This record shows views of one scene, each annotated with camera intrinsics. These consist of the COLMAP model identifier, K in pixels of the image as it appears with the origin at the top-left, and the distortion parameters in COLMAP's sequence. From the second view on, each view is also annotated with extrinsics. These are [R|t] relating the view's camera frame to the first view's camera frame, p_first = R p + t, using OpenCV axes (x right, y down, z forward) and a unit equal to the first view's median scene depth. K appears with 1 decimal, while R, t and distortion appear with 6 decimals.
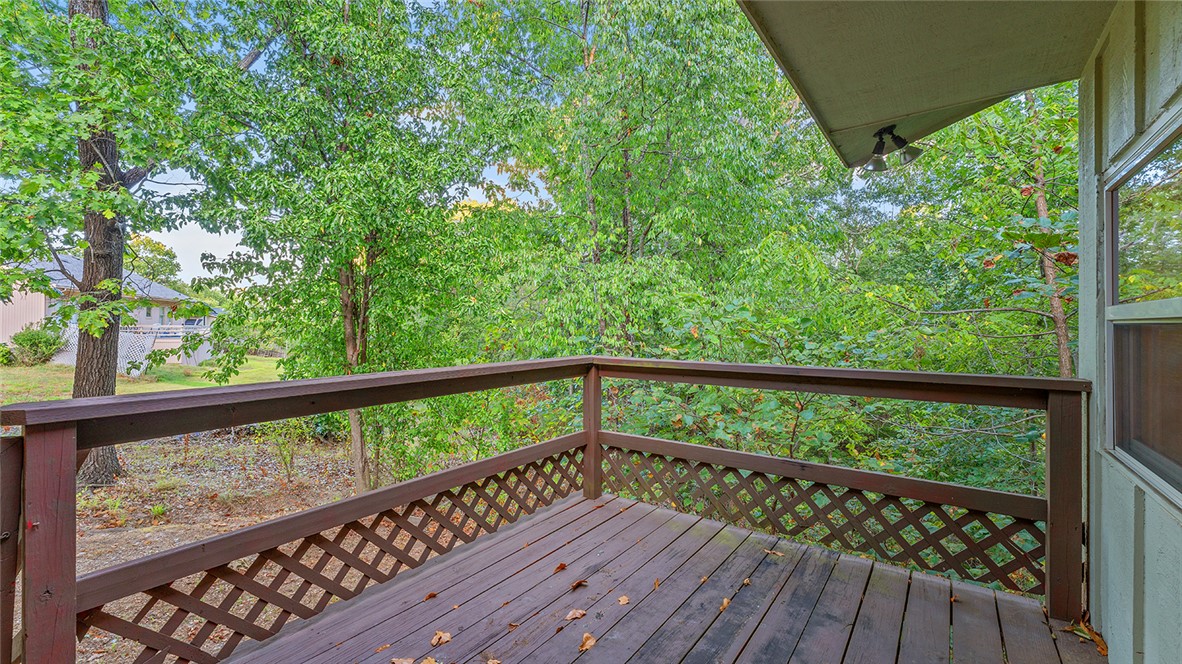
lens RADIAL K [[483.7, 0, 591.8], [0, 483.7, 325.1], [0, 0, 1]] dist [0.002916, -0.000273]
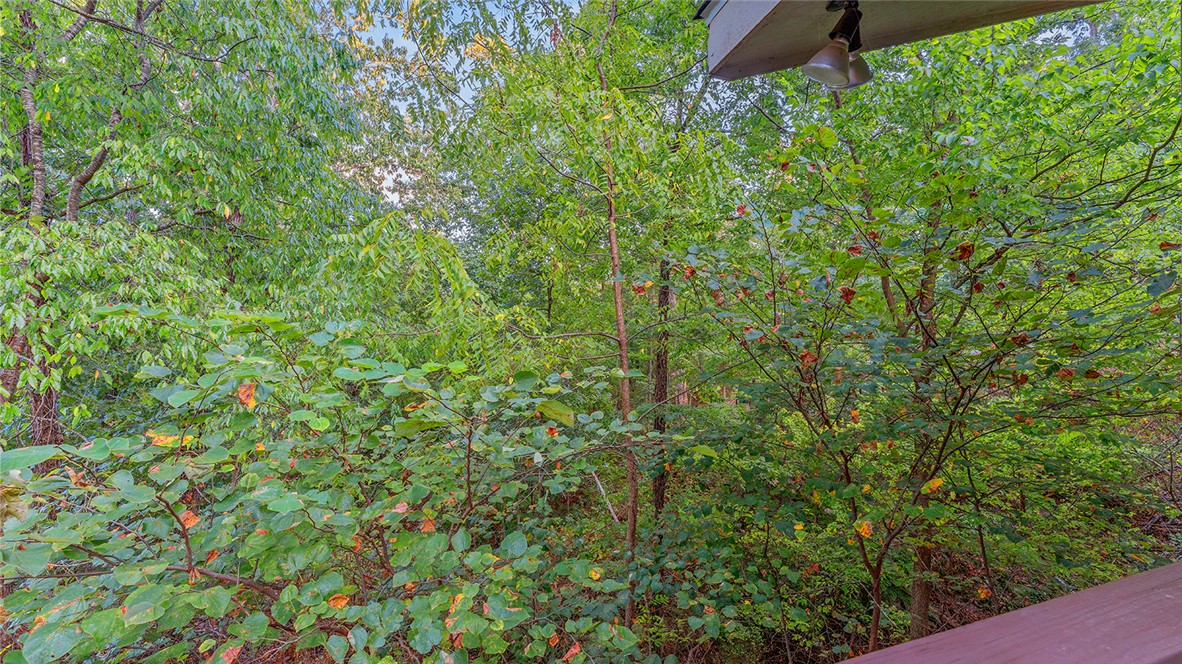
lens RADIAL K [[483.7, 0, 595.2], [0, 483.7, 332.9], [0, 0, 1]] dist [0.002916, -0.000273]
pose [[0.604604, -0.005659, 0.796506, 0.036348], [0.005471, 0.999981, 0.002951, -0.032326], [-0.796507, 0.002573, 0.604624, 0.332309]]
